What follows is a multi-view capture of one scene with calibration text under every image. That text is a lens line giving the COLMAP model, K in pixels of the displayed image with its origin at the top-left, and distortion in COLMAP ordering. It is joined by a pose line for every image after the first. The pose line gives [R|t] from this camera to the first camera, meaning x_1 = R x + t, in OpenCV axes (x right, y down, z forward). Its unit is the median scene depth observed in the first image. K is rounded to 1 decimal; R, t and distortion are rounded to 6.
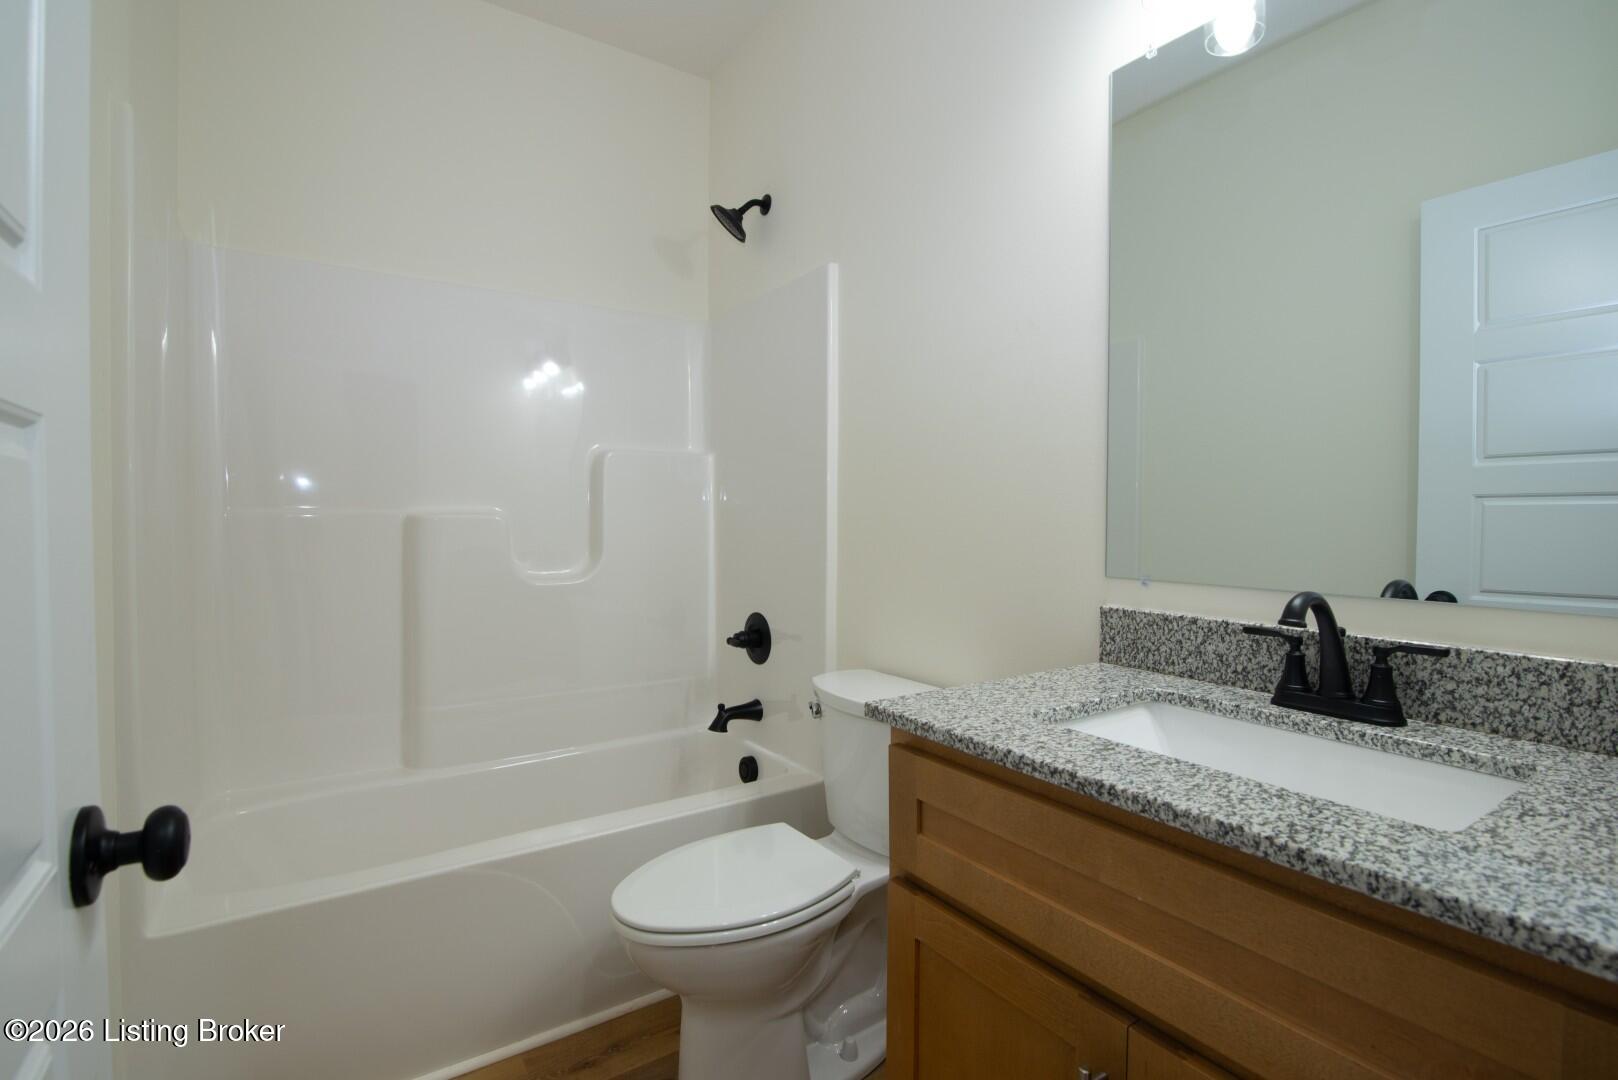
lens RADIAL K [[734.5, 0, 796.3], [0, 734.5, 538.6], [0, 0, 1]] dist [-0.016573, 0.000946]
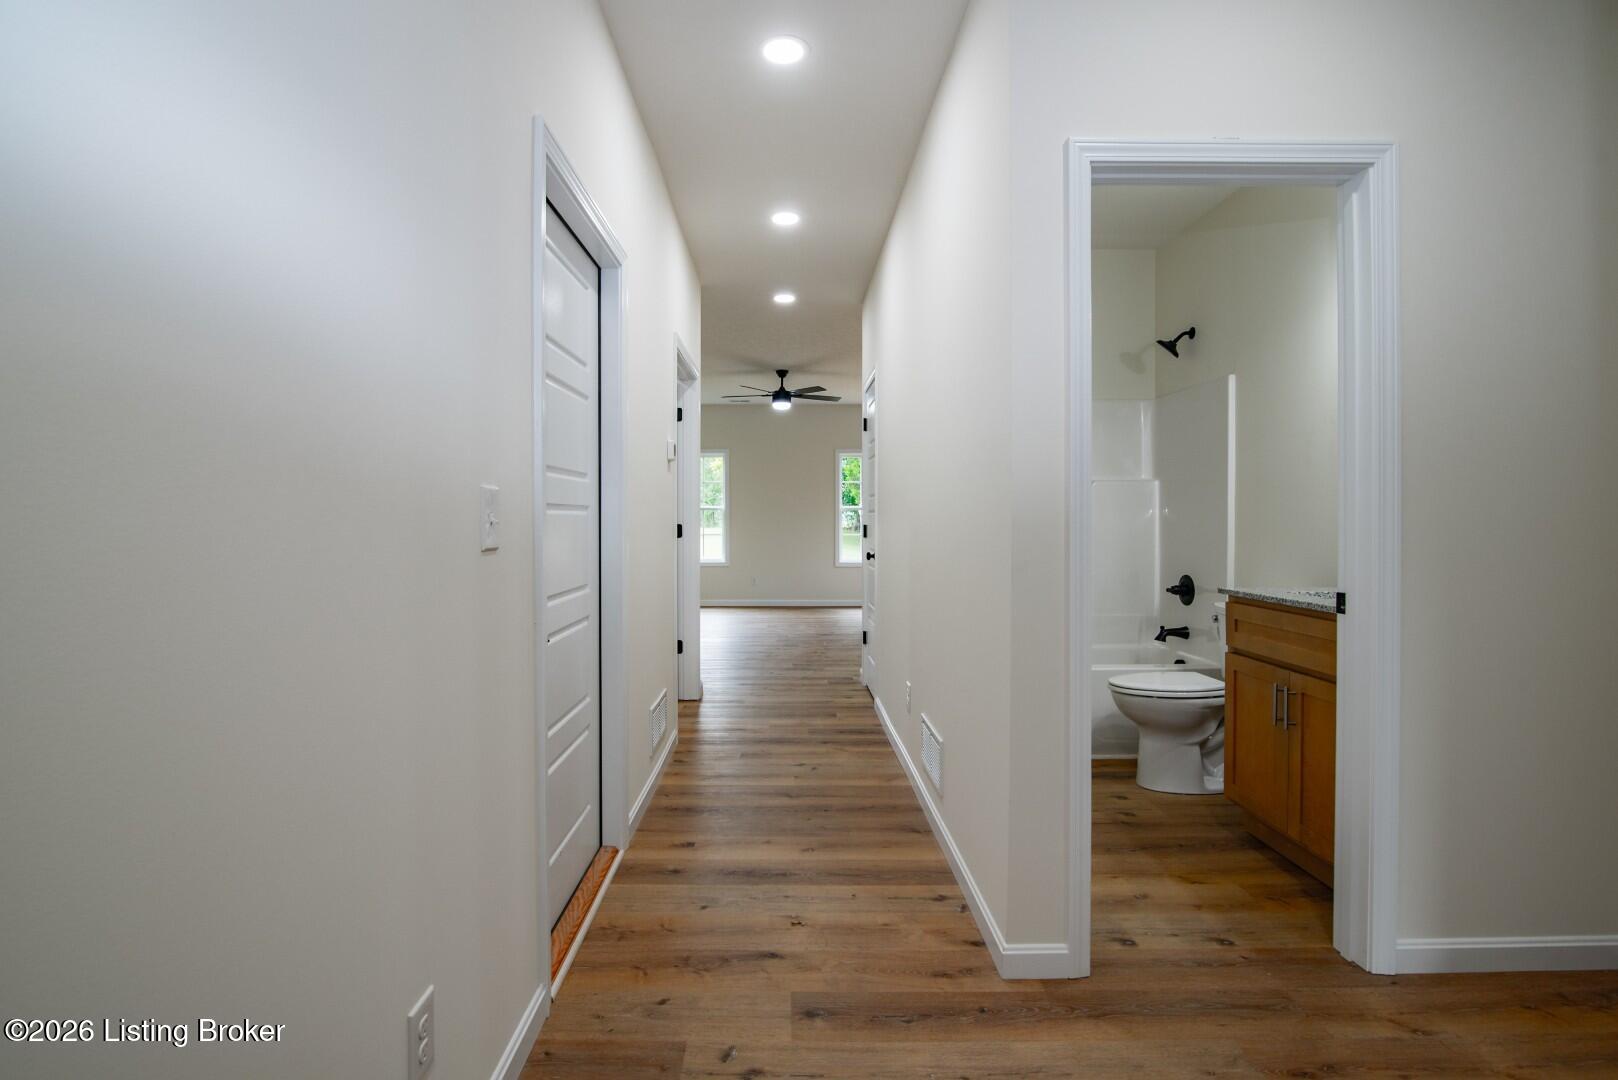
lens RADIAL K [[744.9, 0, 809.5], [0, 744.9, 547.1], [0, 0, 1]] dist [-0.016261, 0.000374]
pose [[0.850438, 0.005320, -0.526048, 0.118437], [0.000343, 0.999943, 0.010667, 0.020947], [0.526074, -0.009252, 0.850388, -1.003825]]
